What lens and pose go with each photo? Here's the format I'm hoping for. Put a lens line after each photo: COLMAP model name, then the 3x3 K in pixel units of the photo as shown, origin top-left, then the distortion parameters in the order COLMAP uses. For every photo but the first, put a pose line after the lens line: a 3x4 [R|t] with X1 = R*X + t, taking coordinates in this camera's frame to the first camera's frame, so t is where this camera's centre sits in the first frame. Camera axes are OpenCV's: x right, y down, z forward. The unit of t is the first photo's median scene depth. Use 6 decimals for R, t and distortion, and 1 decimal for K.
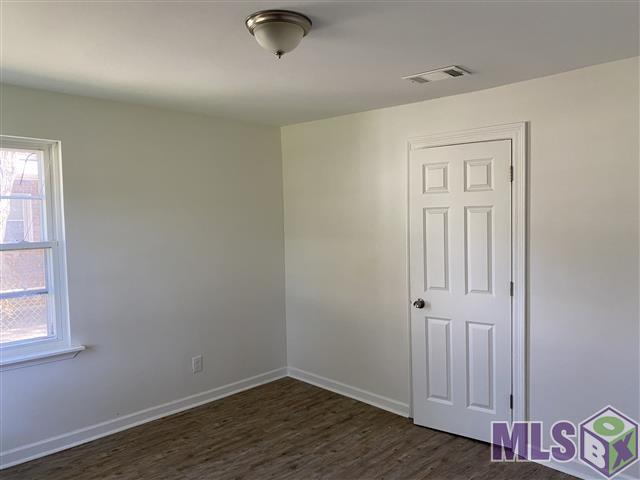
lens RADIAL K [[487.9, 0, 320.0], [0, 487.9, 240.0], [0, 0, 1]] dist [0.004118, 0.002595]
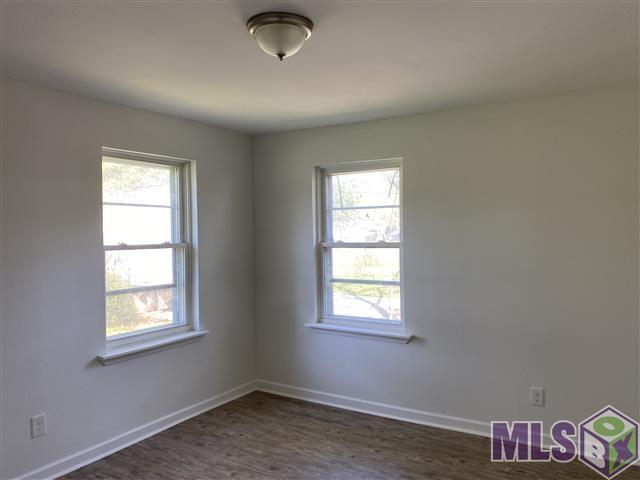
lens RADIAL K [[487.9, 0, 320.0], [0, 487.9, 240.0], [0, 0, 1]] dist [0.004118, 0.002595]
pose [[0.250302, 0.031714, -0.967648, 0.560680], [-0.036351, 0.999066, 0.023341, -0.023024], [0.967485, 0.029333, 0.251221, 0.523631]]
